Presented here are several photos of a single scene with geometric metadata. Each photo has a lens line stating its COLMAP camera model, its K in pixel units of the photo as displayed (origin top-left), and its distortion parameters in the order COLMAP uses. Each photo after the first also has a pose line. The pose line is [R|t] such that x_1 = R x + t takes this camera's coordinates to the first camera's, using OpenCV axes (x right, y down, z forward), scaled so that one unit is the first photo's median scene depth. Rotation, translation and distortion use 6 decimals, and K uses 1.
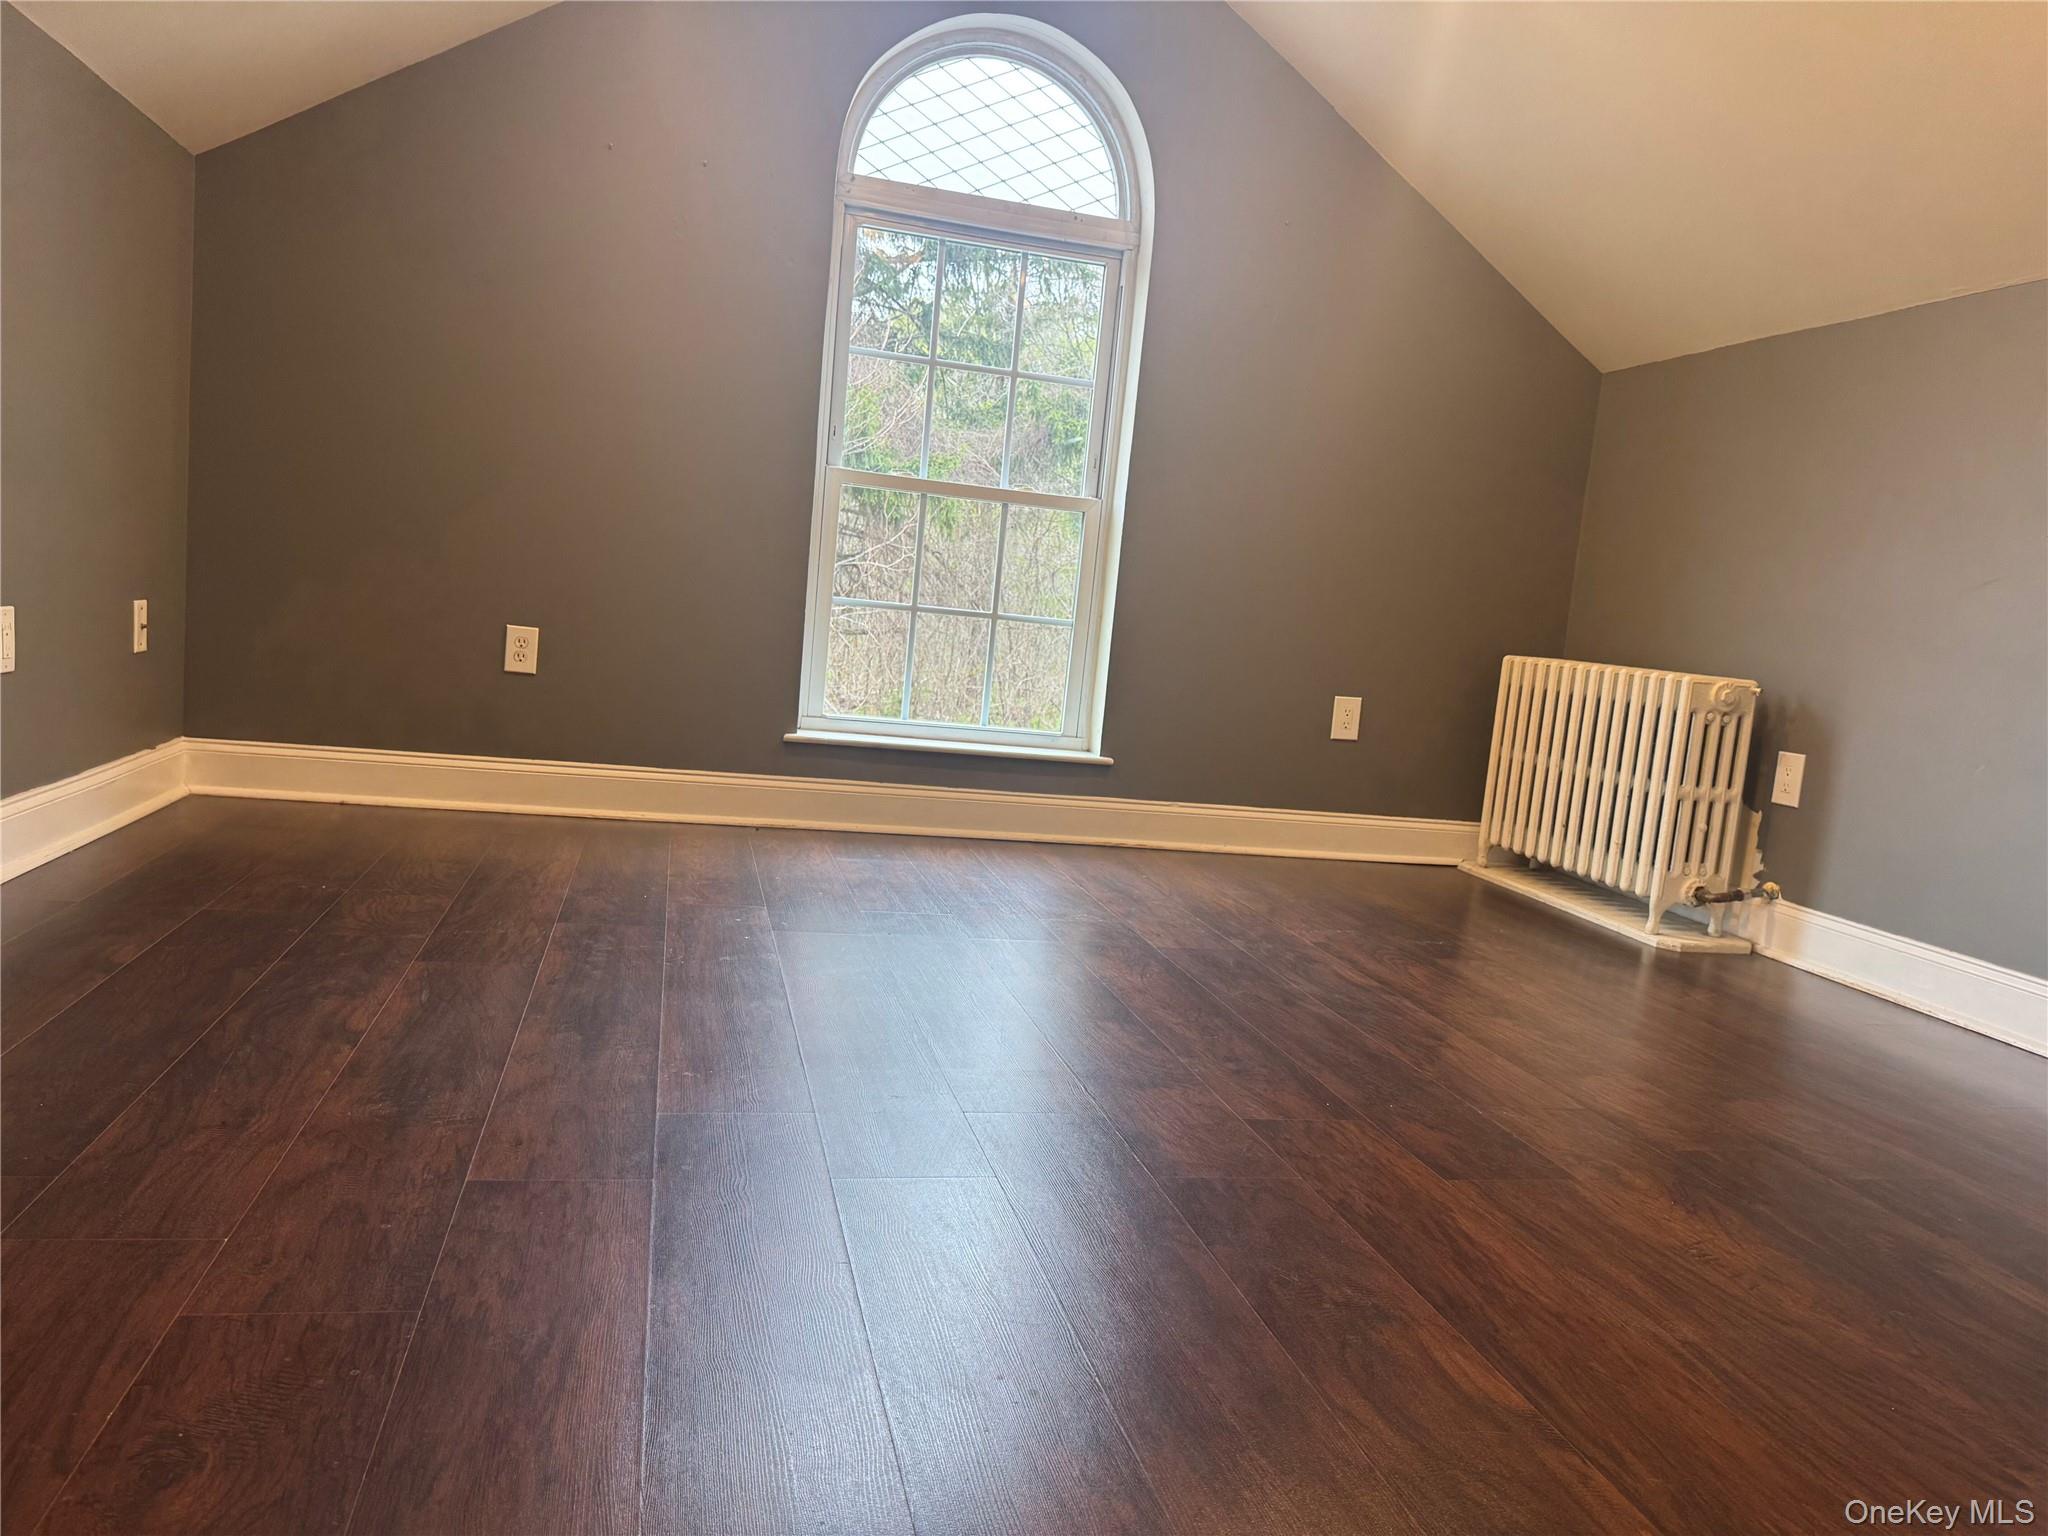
lens RADIAL K [[1446.1, 0, 1021.4], [0, 1446.1, 763.6], [0, 0, 1]] dist [0.040657, -0.051151]
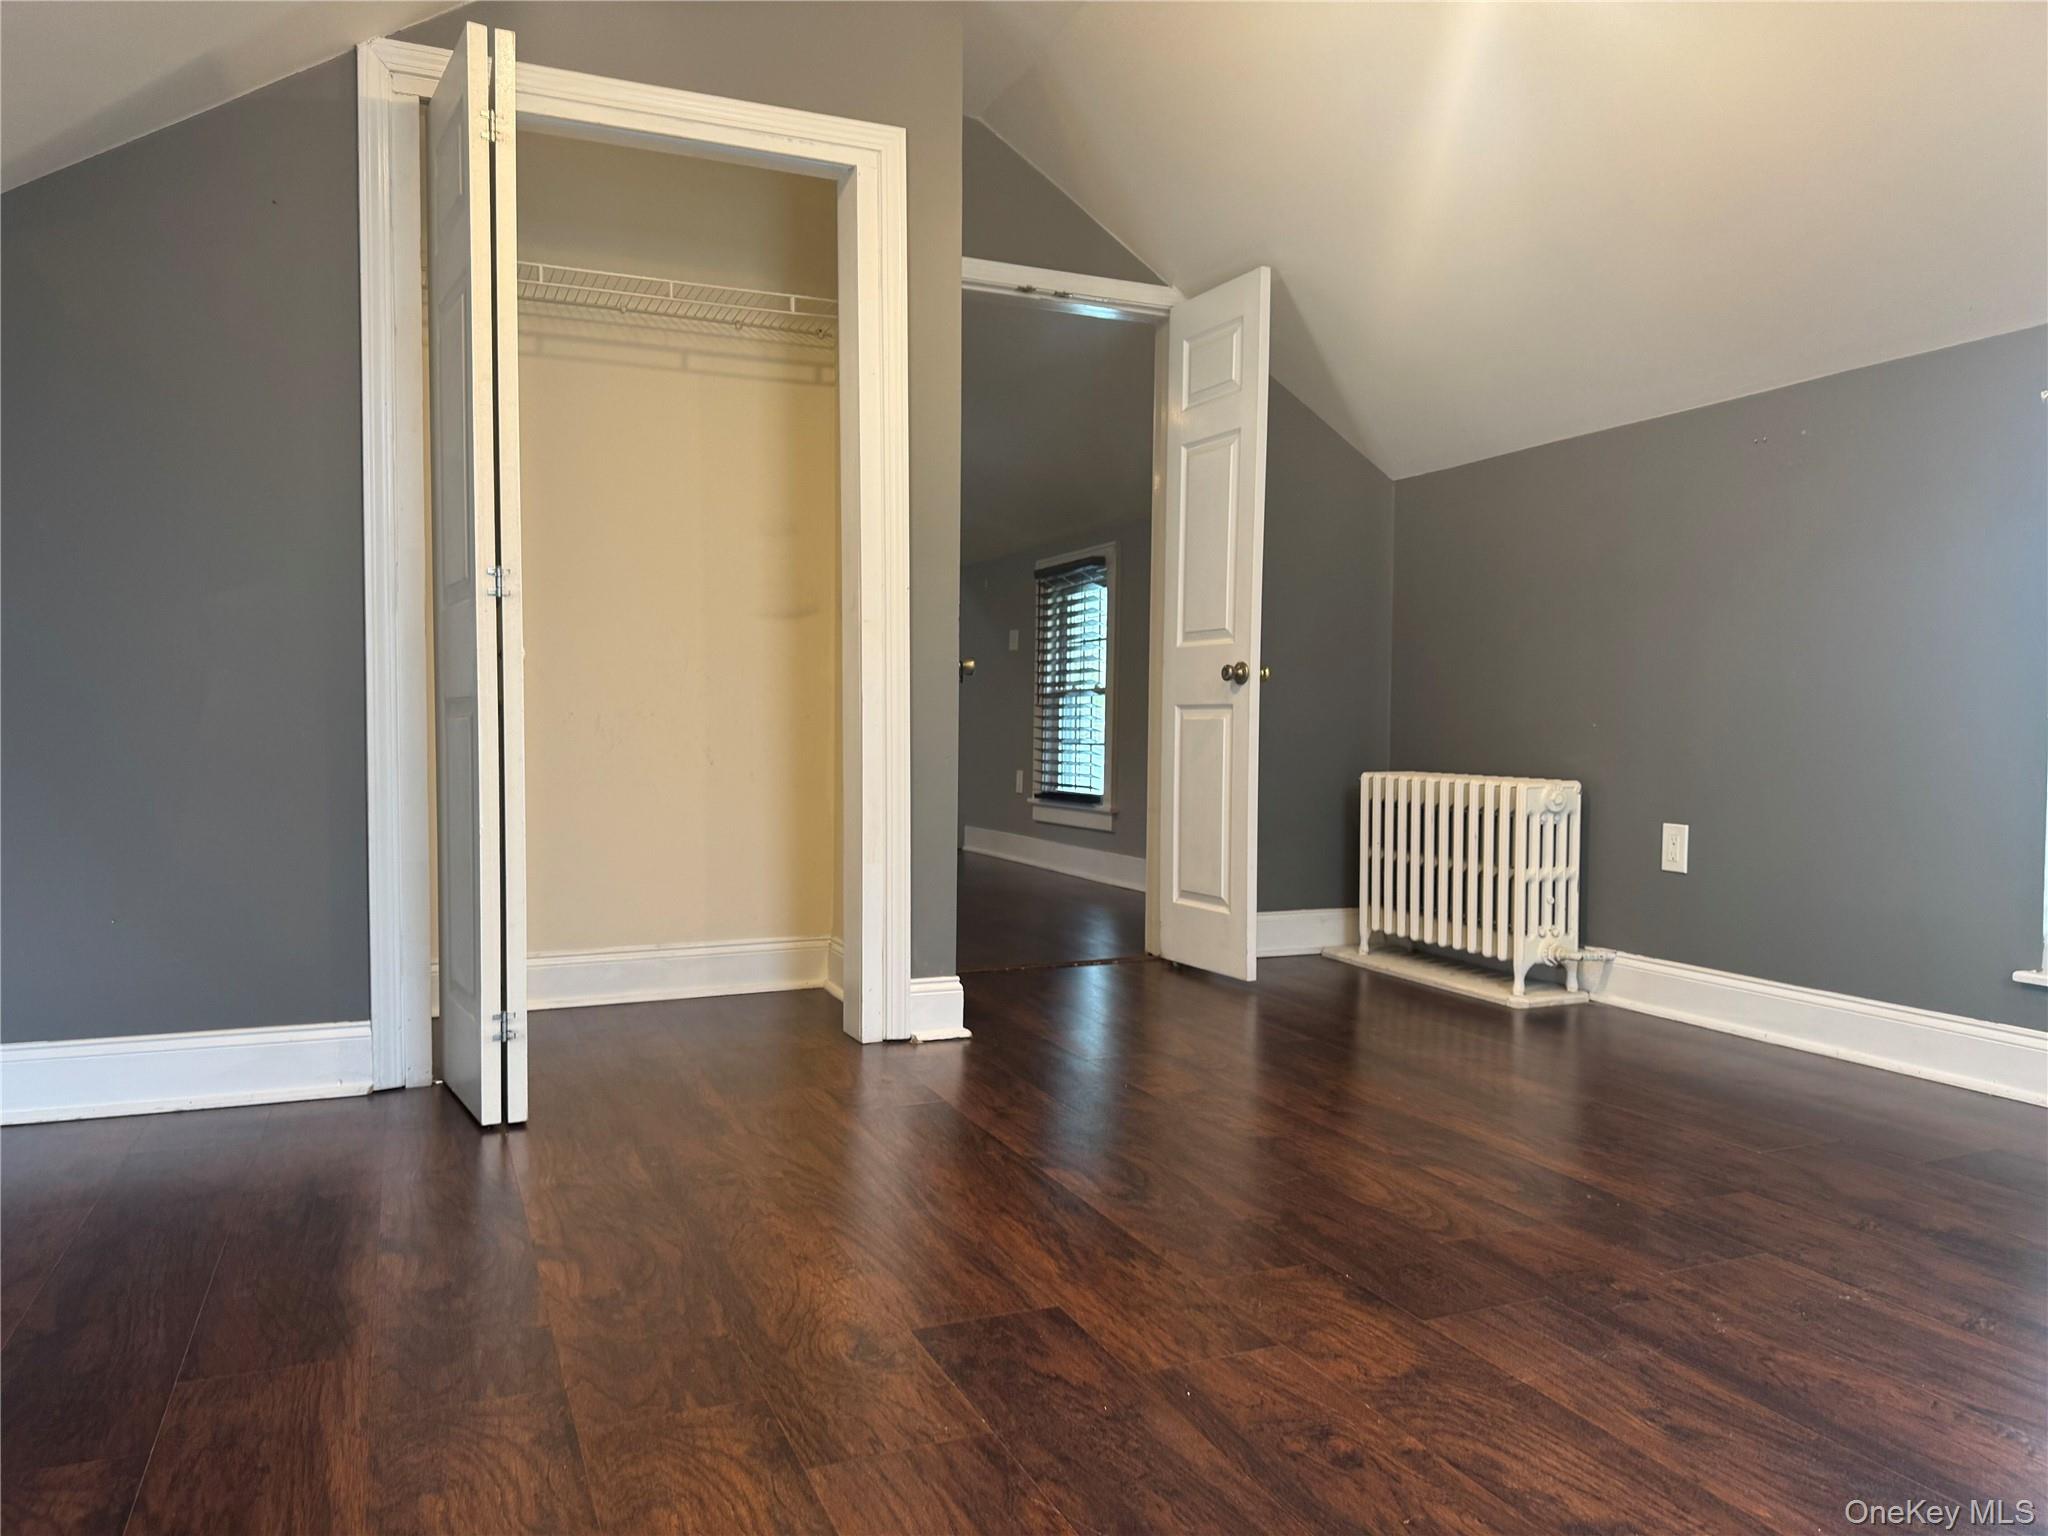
lens RADIAL K [[1446.1, 0, 1026.8], [0, 1446.1, 771.0], [0, 0, 1]] dist [0.040657, -0.051151]
pose [[-0.980223, -0.098748, -0.171497, 0.510836], [-0.123074, 0.982819, 0.137547, -0.197607], [0.154968, 0.155933, -0.975536, 1.878760]]
